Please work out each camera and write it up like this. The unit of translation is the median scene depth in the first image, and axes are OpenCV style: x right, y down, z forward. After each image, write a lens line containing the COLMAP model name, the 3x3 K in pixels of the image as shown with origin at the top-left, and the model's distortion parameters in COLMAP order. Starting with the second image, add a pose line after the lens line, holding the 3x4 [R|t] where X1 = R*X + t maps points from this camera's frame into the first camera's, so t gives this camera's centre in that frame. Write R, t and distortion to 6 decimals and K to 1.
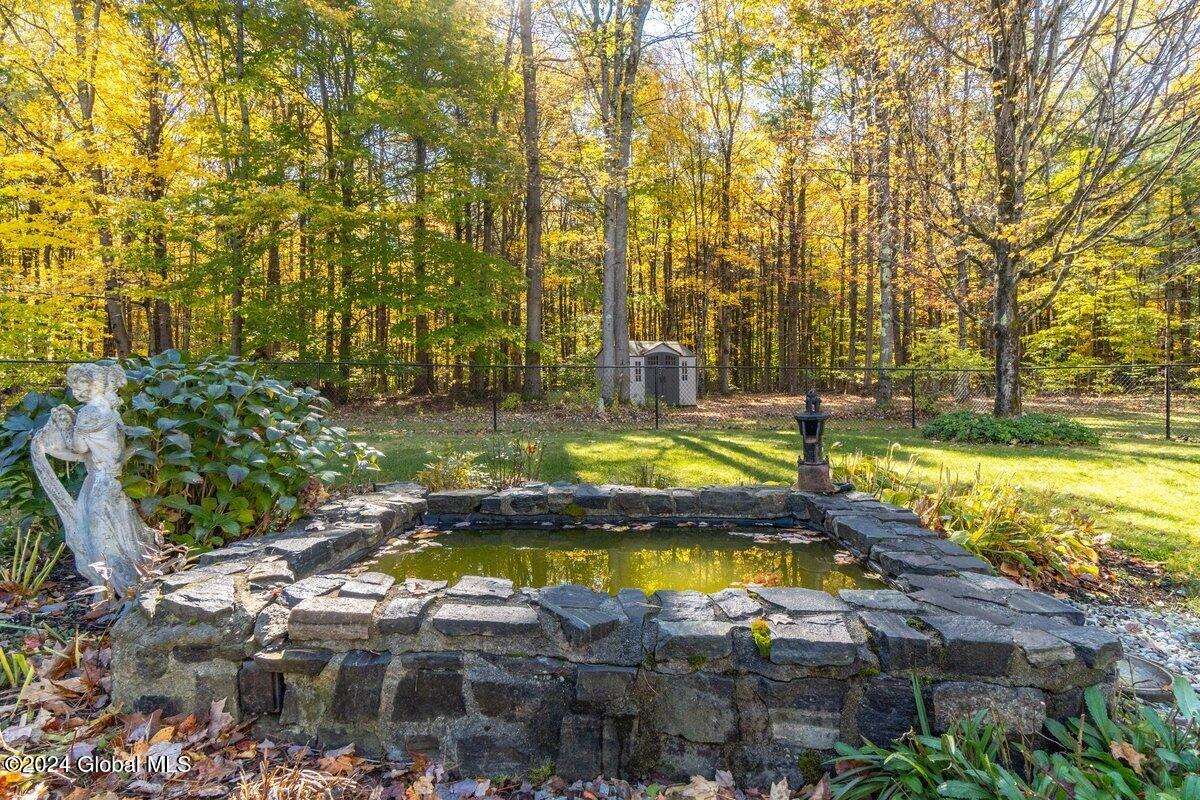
lens RADIAL K [[614.8, 0, 600.0], [0, 614.8, 400.0], [0, 0, 1]] dist [0.000677, -0.000053]
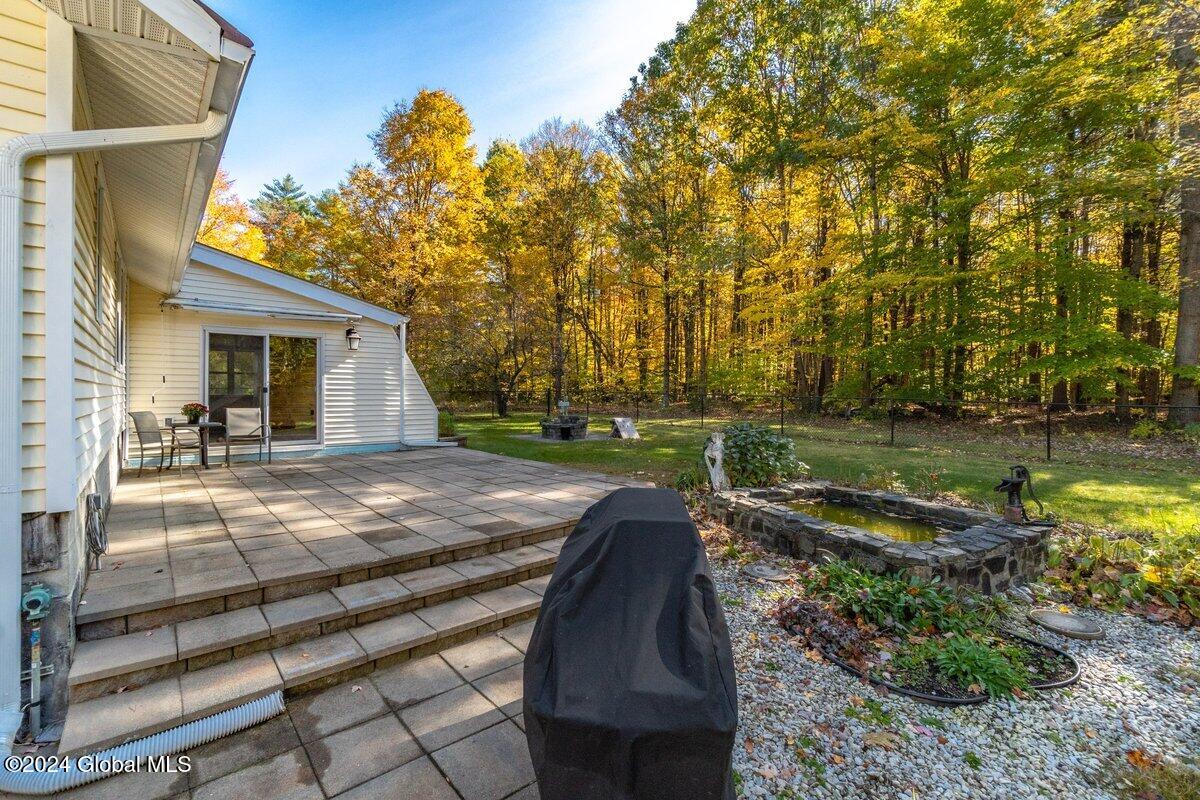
lens RADIAL K [[522.9, 0, 600.0], [0, 522.9, 400.0], [0, 0, 1]] dist [0.000249, -0.000042]
pose [[0.488262, 0.018251, -0.872506, 1.550468], [-0.031243, 0.999506, 0.003424, -0.239482], [0.872137, 0.025588, 0.488591, -1.139695]]
